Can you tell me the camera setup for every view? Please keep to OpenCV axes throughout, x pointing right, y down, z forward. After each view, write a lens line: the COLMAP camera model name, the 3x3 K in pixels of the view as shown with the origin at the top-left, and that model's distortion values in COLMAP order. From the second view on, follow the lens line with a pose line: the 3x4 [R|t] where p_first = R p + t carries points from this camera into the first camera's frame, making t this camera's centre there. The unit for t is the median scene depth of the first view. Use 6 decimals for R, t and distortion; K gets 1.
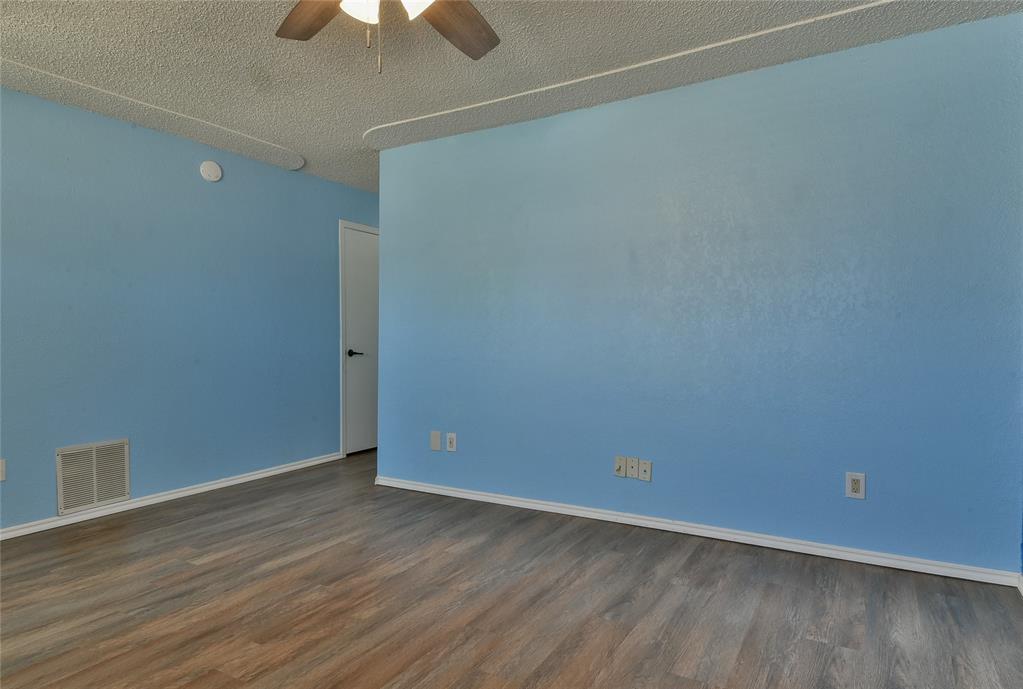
lens RADIAL K [[584.5, 0, 511.5], [0, 584.5, 344.5], [0, 0, 1]] dist [0.003973, -0.000681]
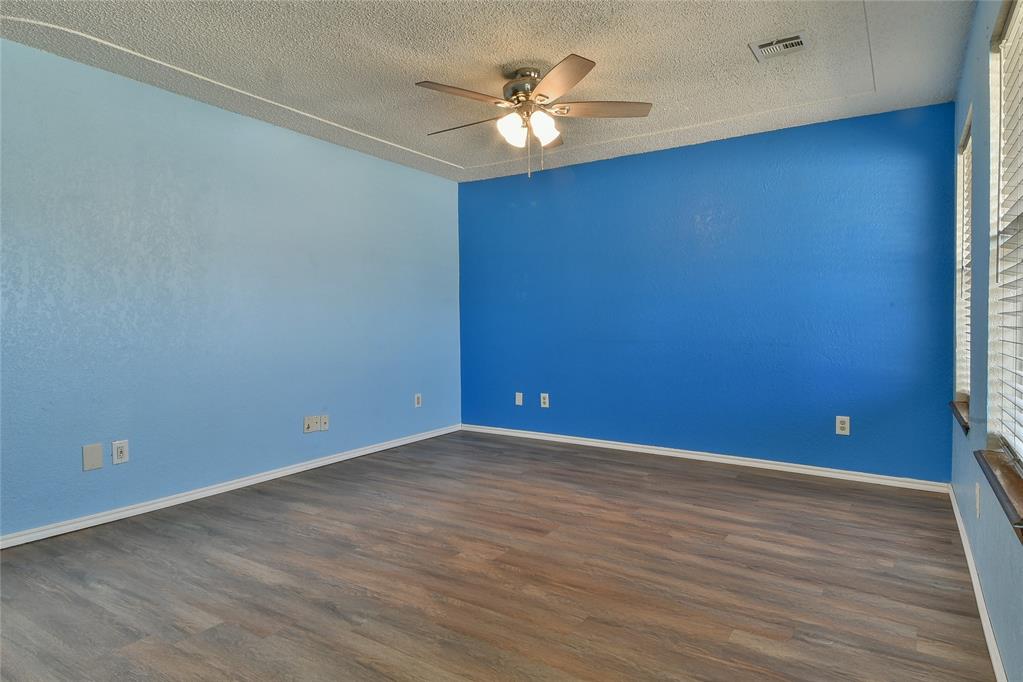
lens RADIAL K [[578.4, 0, 540.4], [0, 578.4, 326.8], [0, 0, 1]] dist [0.041369, -0.046540]
pose [[0.036750, -0.009328, 0.999281, -1.402017], [0.017224, 0.999814, 0.008699, -0.001410], [-0.999176, 0.016892, 0.036904, 0.624347]]
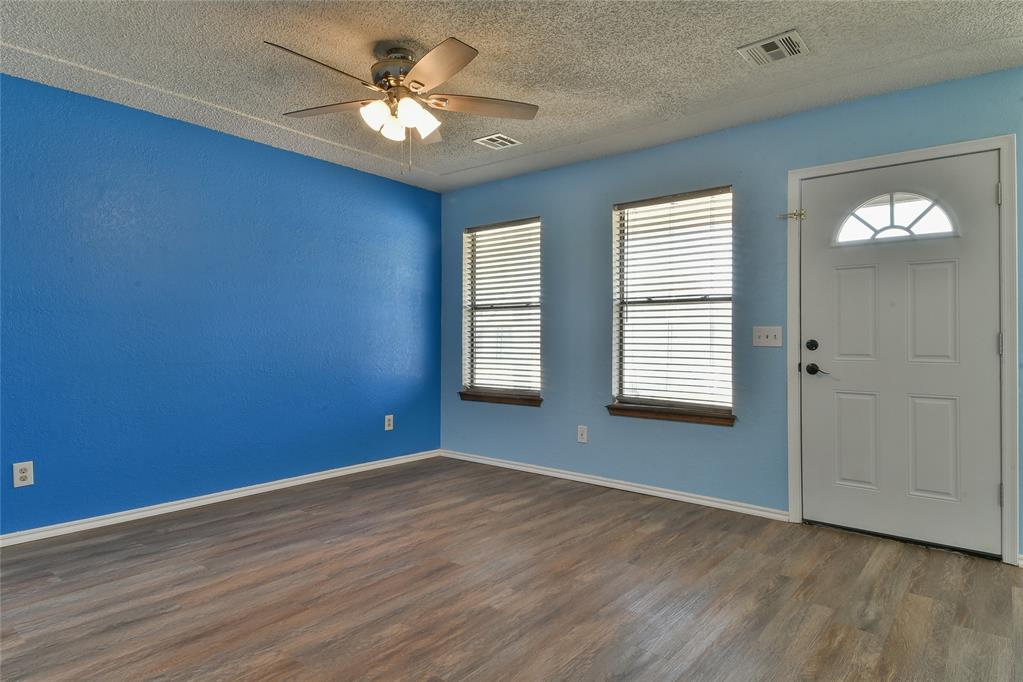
lens RADIAL K [[578.0, 0, 514.8], [0, 578.0, 331.9], [0, 0, 1]] dist [0.061215, -0.046657]
pose [[-0.986153, -0.005272, 0.165757, -0.541993], [-0.004126, 0.999965, 0.007261, -0.030245], [-0.165790, 0.006477, -0.986140, 1.733366]]
